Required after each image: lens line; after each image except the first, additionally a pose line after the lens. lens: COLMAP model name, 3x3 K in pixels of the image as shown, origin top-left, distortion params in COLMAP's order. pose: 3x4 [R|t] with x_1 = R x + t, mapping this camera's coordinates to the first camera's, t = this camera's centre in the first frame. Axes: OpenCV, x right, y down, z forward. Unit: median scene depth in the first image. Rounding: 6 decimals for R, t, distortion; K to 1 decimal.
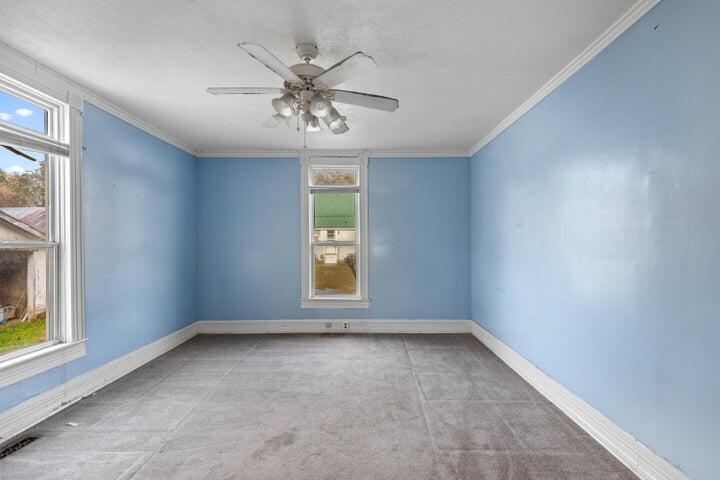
lens RADIAL K [[333.6, 0, 360.0], [0, 333.6, 240.0], [0, 0, 1]] dist [0.019389, -0.000560]
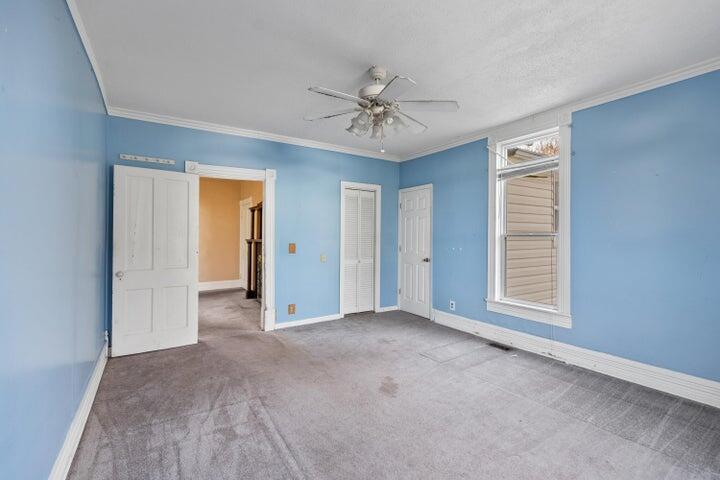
lens RADIAL K [[323.4, 0, 362.8], [0, 323.4, 235.5], [0, 0, 1]] dist [-0.000073, 0.000021]
pose [[-0.836417, 0.003126, -0.548085, 0.341032], [0.009095, 0.999925, -0.008177, 0.012624], [0.548019, -0.011824, -0.836383, 1.278369]]
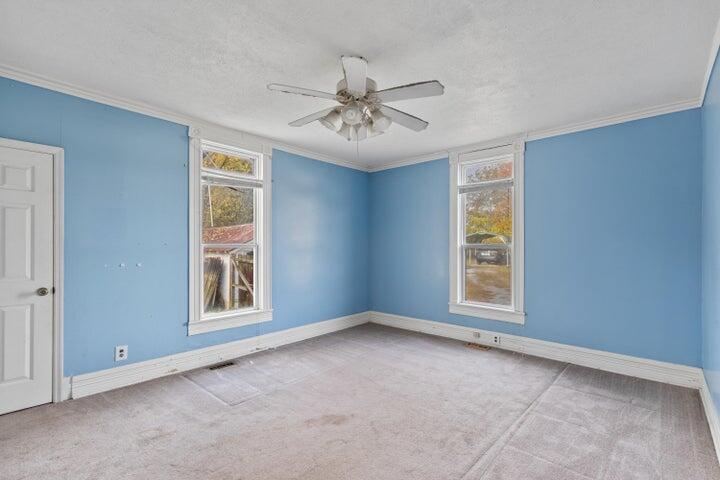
lens RADIAL K [[331.2, 0, 360.6], [0, 331.2, 244.0], [0, 0, 1]] dist [0.016346, -0.000622]
pose [[0.741677, -0.002715, -0.670752, 0.373935], [0.004093, 0.999992, 0.000478, 0.005366], [0.670745, -0.003100, 0.741682, 0.150298]]
